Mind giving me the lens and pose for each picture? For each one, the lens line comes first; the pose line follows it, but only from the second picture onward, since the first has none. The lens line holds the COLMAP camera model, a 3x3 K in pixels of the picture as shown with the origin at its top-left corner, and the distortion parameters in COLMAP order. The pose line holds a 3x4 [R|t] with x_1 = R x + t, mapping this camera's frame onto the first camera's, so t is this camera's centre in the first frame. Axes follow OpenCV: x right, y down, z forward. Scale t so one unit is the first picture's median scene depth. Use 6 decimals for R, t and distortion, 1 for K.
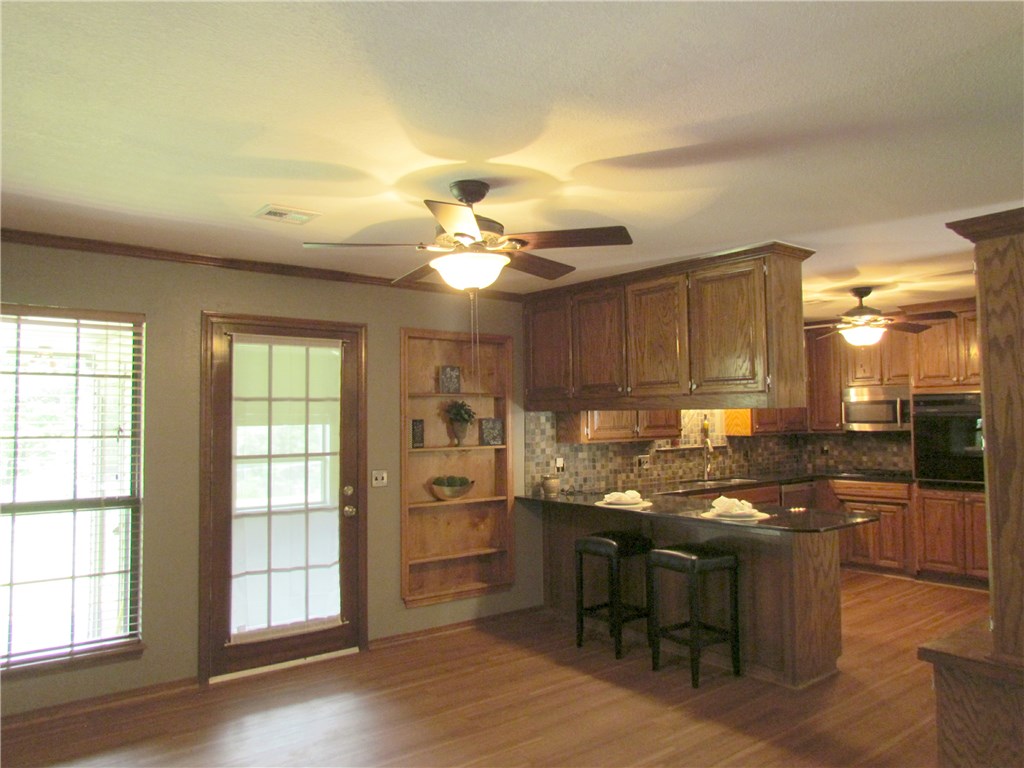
lens RADIAL K [[730.7, 0, 513.7], [0, 730.7, 391.8], [0, 0, 1]] dist [-0.027367, 0.002961]
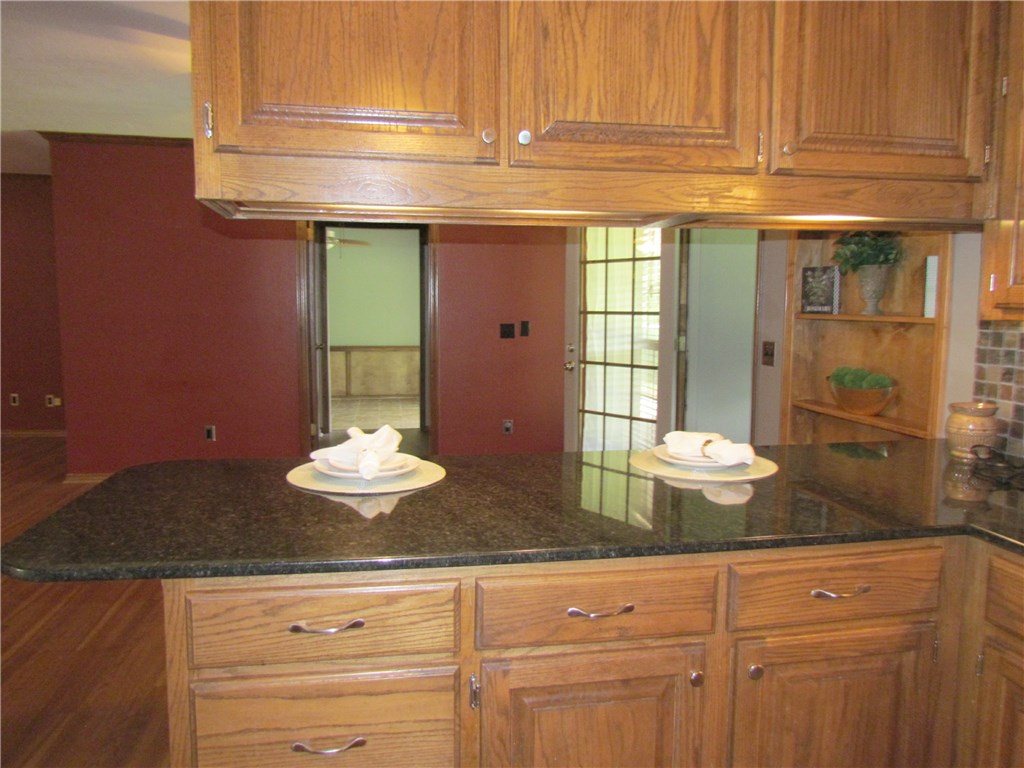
lens RADIAL K [[730.7, 0, 510.8], [0, 730.7, 386.5], [0, 0, 1]] dist [-0.027367, 0.002961]
pose [[-0.467034, 0.111803, -0.877143, 0.400649], [0.040949, 0.993645, 0.104849, 0.047760], [0.883291, 0.013050, -0.468644, 0.804221]]
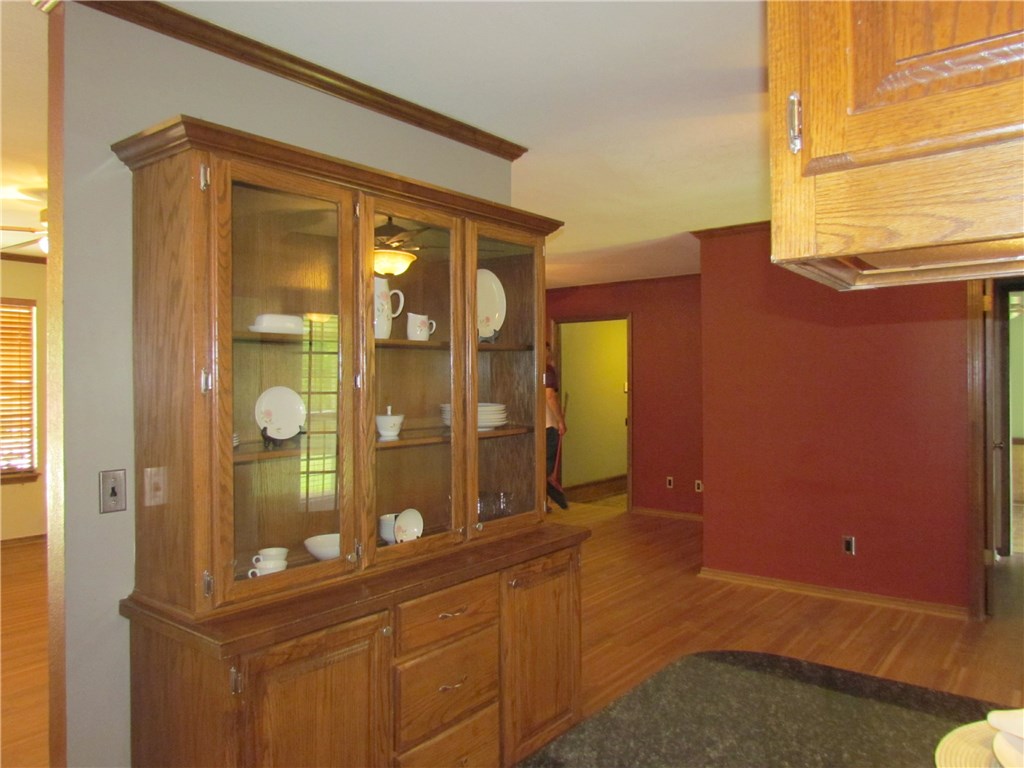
lens RADIAL K [[730.7, 0, 507.0], [0, 730.7, 391.8], [0, 0, 1]] dist [-0.027367, 0.002961]
pose [[-0.972574, 0.027615, -0.230949, 0.329427], [0.036926, 0.998666, -0.036089, 0.037267], [0.229644, -0.043627, -0.972296, 0.736290]]
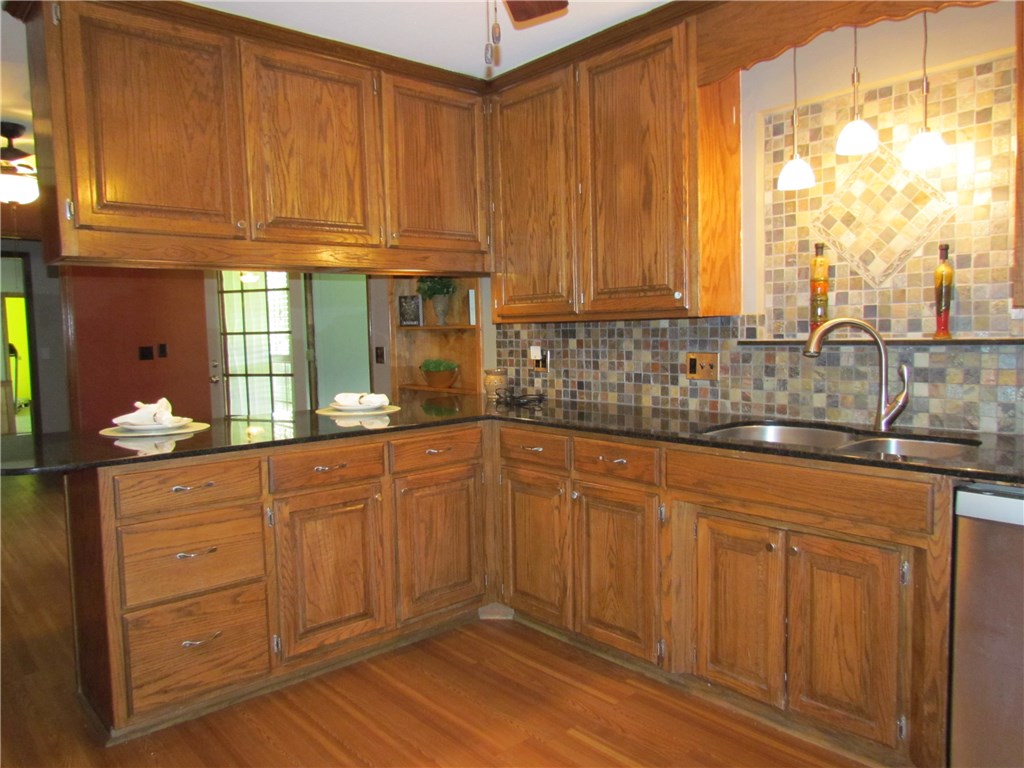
lens RADIAL K [[730.7, 0, 518.6], [0, 730.7, 388.5], [0, 0, 1]] dist [-0.027367, 0.002961]
pose [[0.076002, 0.095208, -0.992552, 0.615835], [0.061694, 0.993075, 0.099982, 0.053724], [0.995197, -0.068833, 0.069602, 0.810809]]
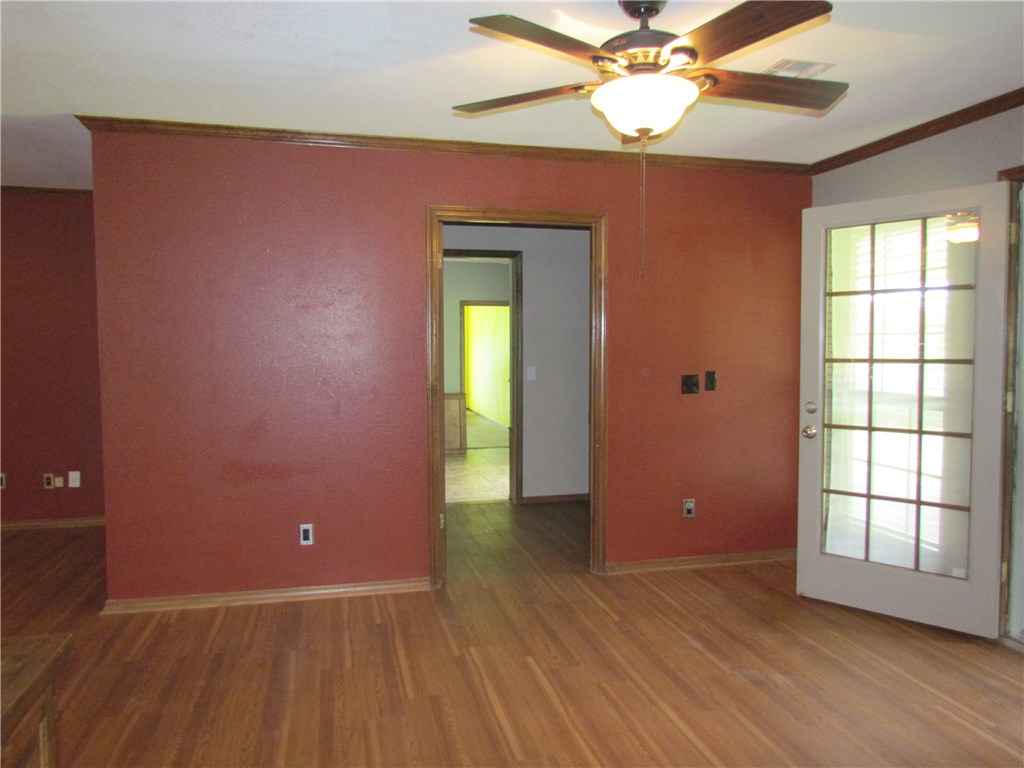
lens RADIAL K [[730.7, 0, 505.5], [0, 730.7, 399.1], [0, 0, 1]] dist [-0.027367, 0.002961]
pose [[-0.406834, 0.094967, -0.908552, 0.315875], [0.058992, 0.995237, 0.077612, 0.025199], [0.911595, -0.022022, -0.410498, 0.521824]]
